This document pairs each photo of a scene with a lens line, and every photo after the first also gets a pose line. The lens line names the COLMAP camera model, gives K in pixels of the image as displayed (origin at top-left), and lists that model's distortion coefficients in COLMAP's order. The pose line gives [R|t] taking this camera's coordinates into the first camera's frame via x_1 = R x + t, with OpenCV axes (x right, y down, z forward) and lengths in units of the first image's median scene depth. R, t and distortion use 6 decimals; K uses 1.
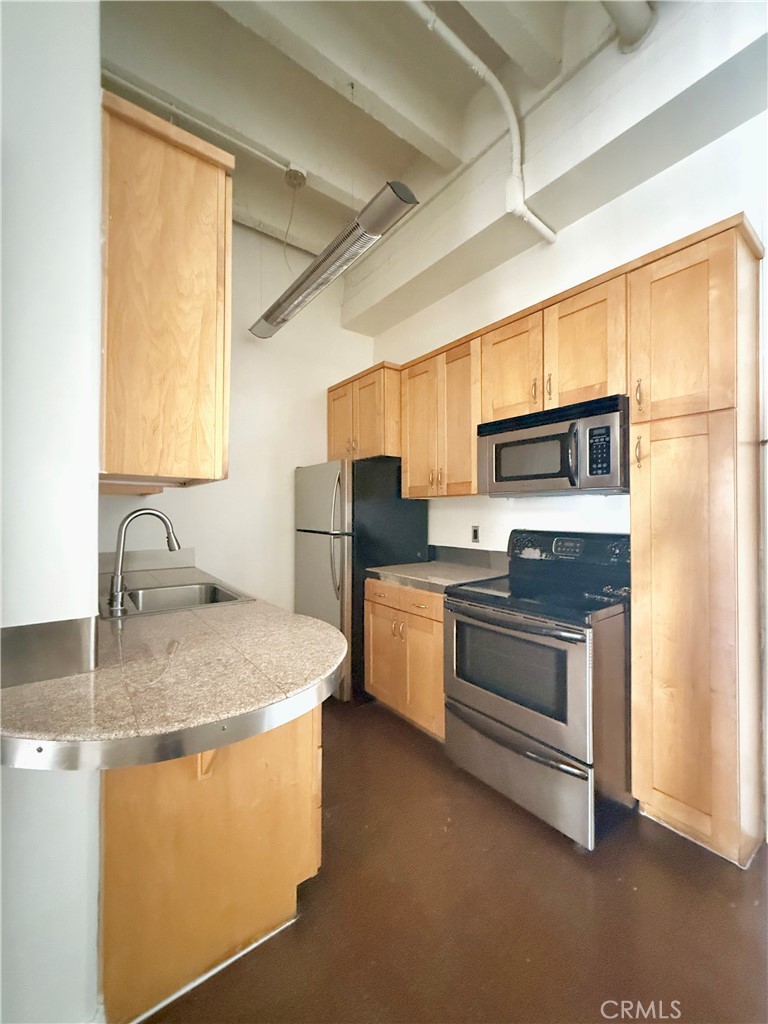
lens RADIAL K [[405.9, 0, 384.5], [0, 405.9, 510.1], [0, 0, 1]] dist [0.001910, 0.000385]
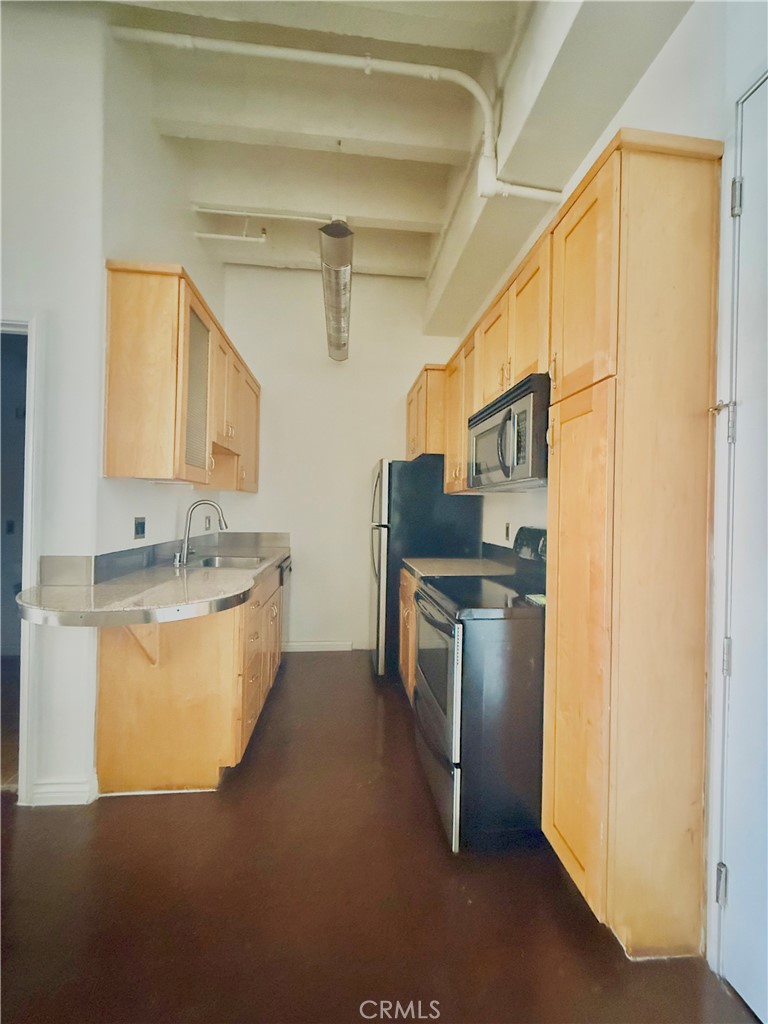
lens RADIAL K [[405.9, 0, 384.4], [0, 405.9, 510.5], [0, 0, 1]] dist [0.001910, 0.000385]
pose [[0.855894, 0.016669, -0.516882, 0.563089], [-0.016315, 0.999853, 0.005229, 0.011831], [0.516894, 0.003958, 0.856040, 0.052909]]
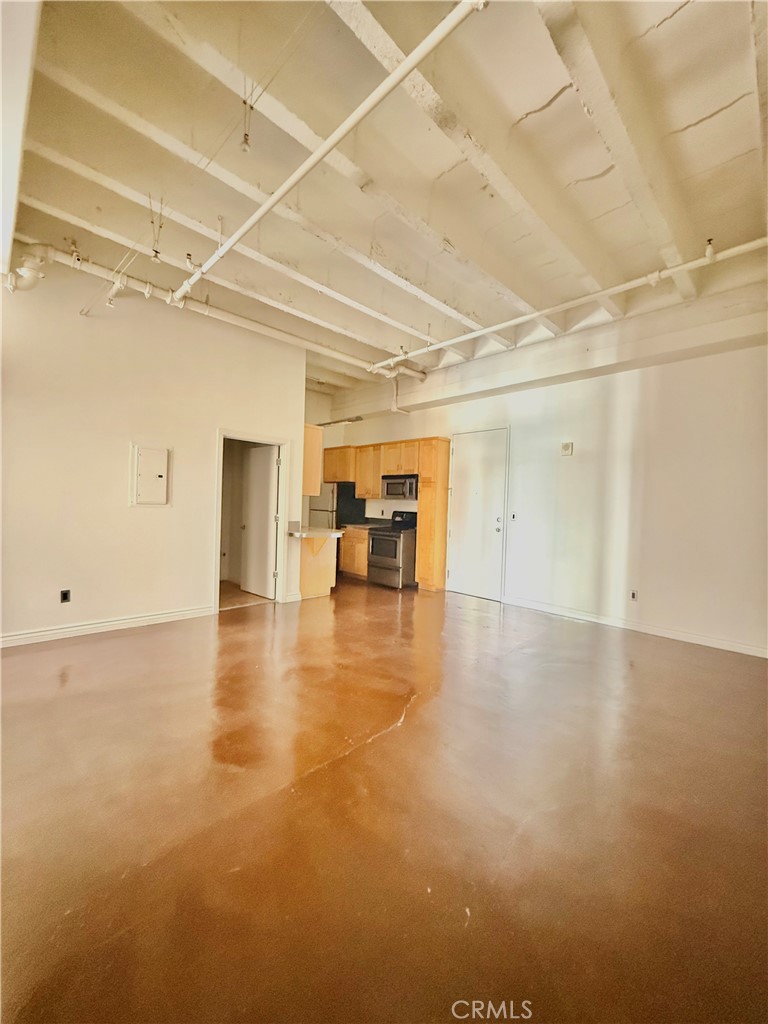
lens RADIAL K [[405.9, 0, 382.9], [0, 405.9, 512.0], [0, 0, 1]] dist [0.001910, 0.000385]
pose [[0.991158, 0.028133, 0.129667, -0.142828], [-0.031542, 0.999207, 0.024307, -0.013218], [-0.128880, -0.028182, 0.991260, -1.978010]]
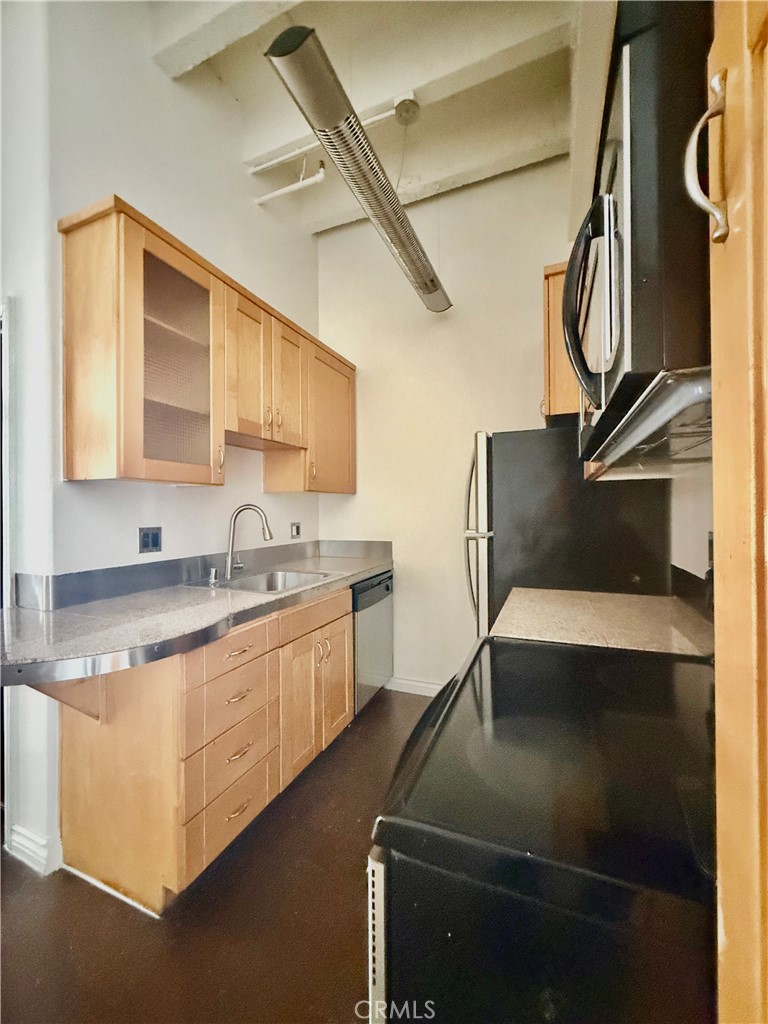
lens RADIAL K [[405.9, 0, 385.6], [0, 405.9, 509.9], [0, 0, 1]] dist [0.001910, 0.000385]
pose [[0.500706, -0.005132, -0.865602, 0.521084], [0.012343, 0.999923, 0.001211, 0.012267], [0.865530, -0.011291, 0.500730, 0.564790]]
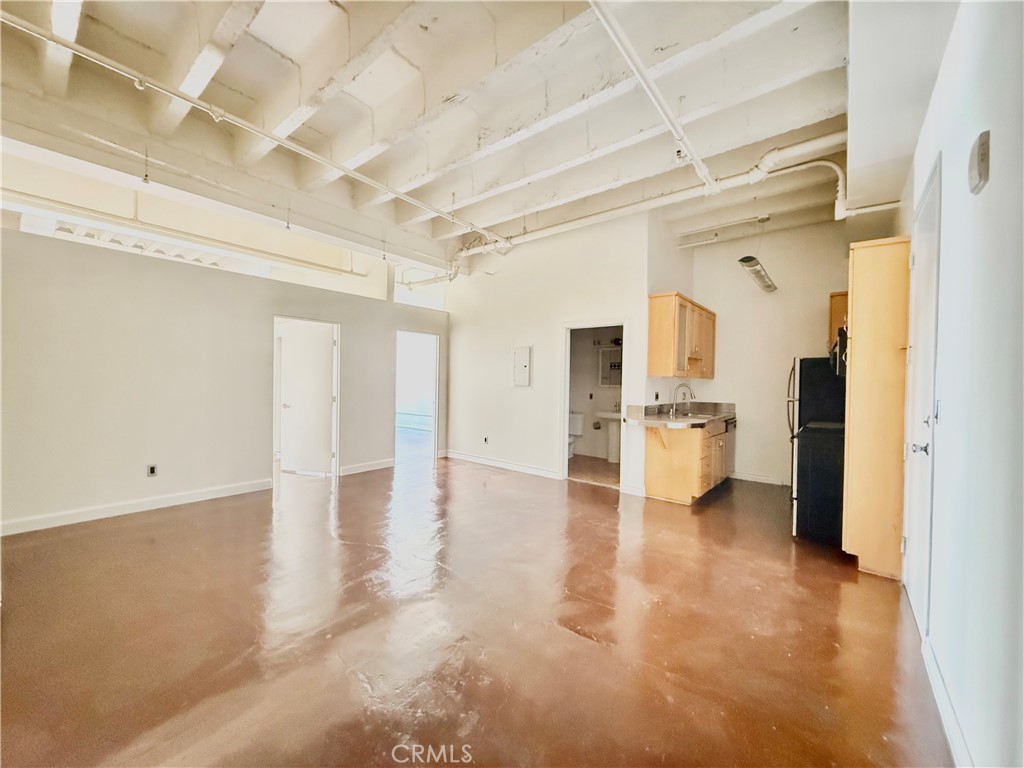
lens RADIAL K [[405.9, 0, 513.0], [0, 405.9, 384.0], [0, 0, 1]] dist [0.001910, 0.000385]
pose [[0.234598, 0.010695, -0.972034, 1.546417], [-0.013821, 0.999875, 0.007665, -0.006851], [0.971994, 0.011637, 0.234717, -0.709083]]
